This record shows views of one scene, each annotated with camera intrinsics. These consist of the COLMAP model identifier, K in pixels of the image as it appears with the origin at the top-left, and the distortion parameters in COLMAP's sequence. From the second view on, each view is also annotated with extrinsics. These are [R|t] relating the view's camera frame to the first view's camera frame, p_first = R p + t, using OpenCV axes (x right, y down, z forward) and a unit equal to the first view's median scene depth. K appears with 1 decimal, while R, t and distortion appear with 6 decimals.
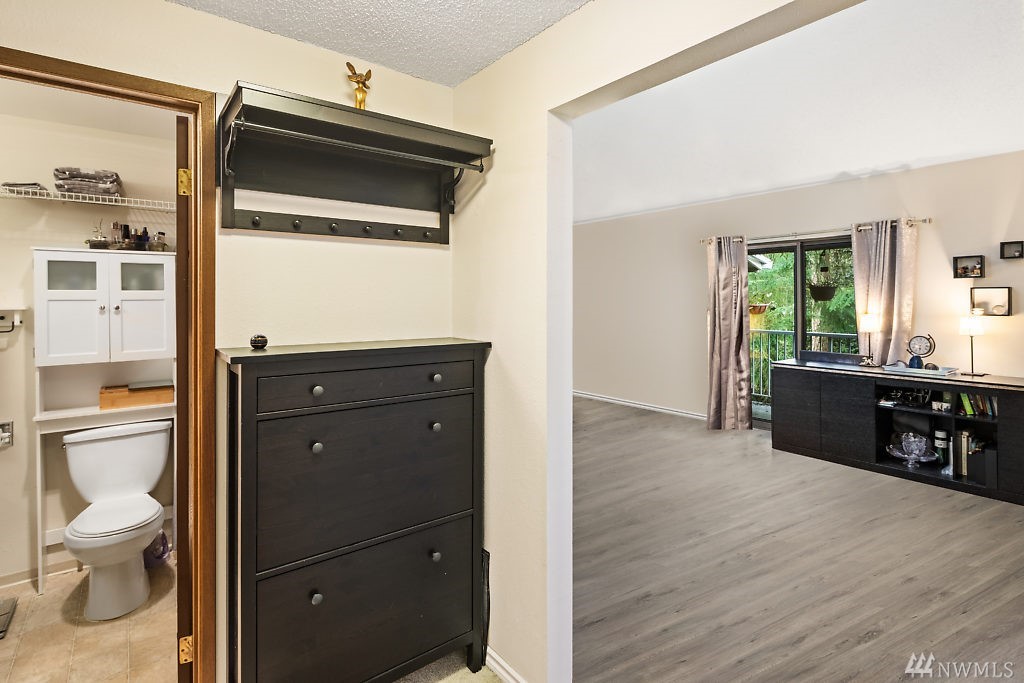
lens RADIAL K [[505.4, 0, 515.8], [0, 505.4, 303.1], [0, 0, 1]] dist [0.001898, -0.002921]
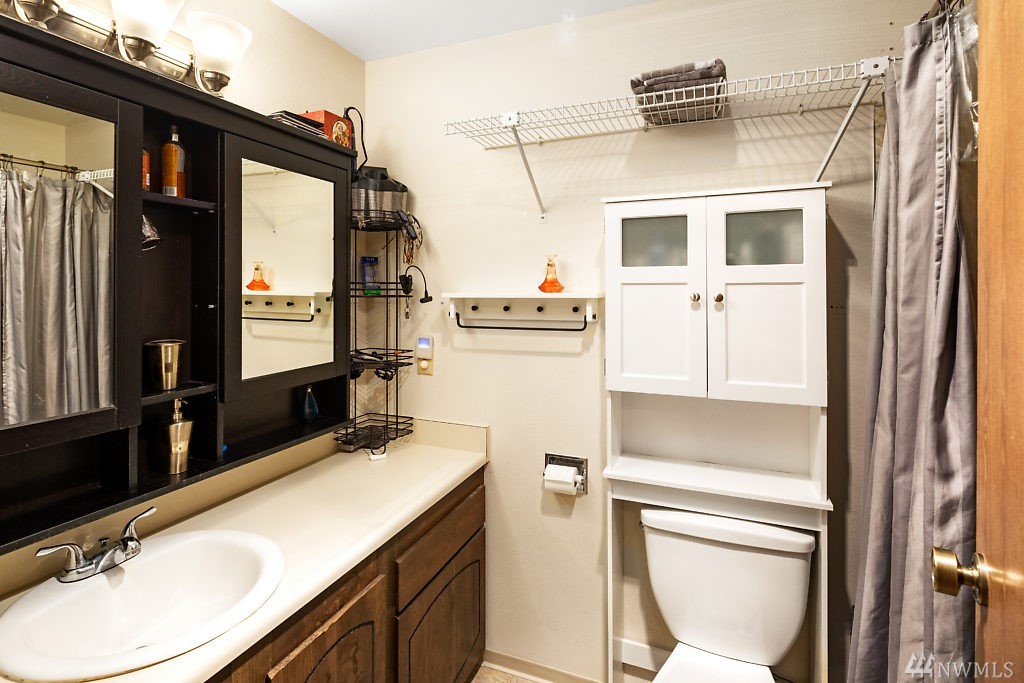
lens RADIAL K [[503.6, 0, 507.3], [0, 503.6, 282.9], [0, 0, 1]] dist [-0.001218, -0.000599]
pose [[0.505650, -0.000226, -0.862739, -0.555110], [-0.004260, 0.999987, -0.002759, -0.005701], [0.862728, 0.005070, 0.505643, 0.674203]]
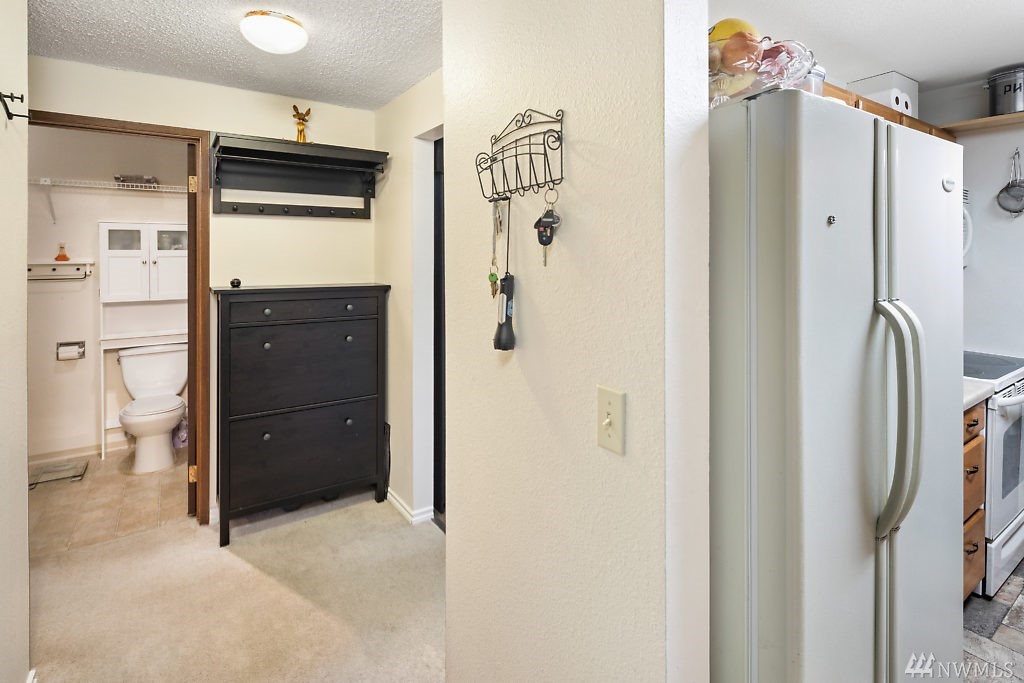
lens RADIAL K [[505.4, 0, 515.4], [0, 505.4, 260.6], [0, 0, 1]] dist [0.001898, -0.002921]
pose [[0.998382, 0.001743, -0.056831, 0.373643], [-0.001680, 0.999998, 0.001167, 0.001320], [0.056832, -0.001070, 0.998383, -0.443637]]
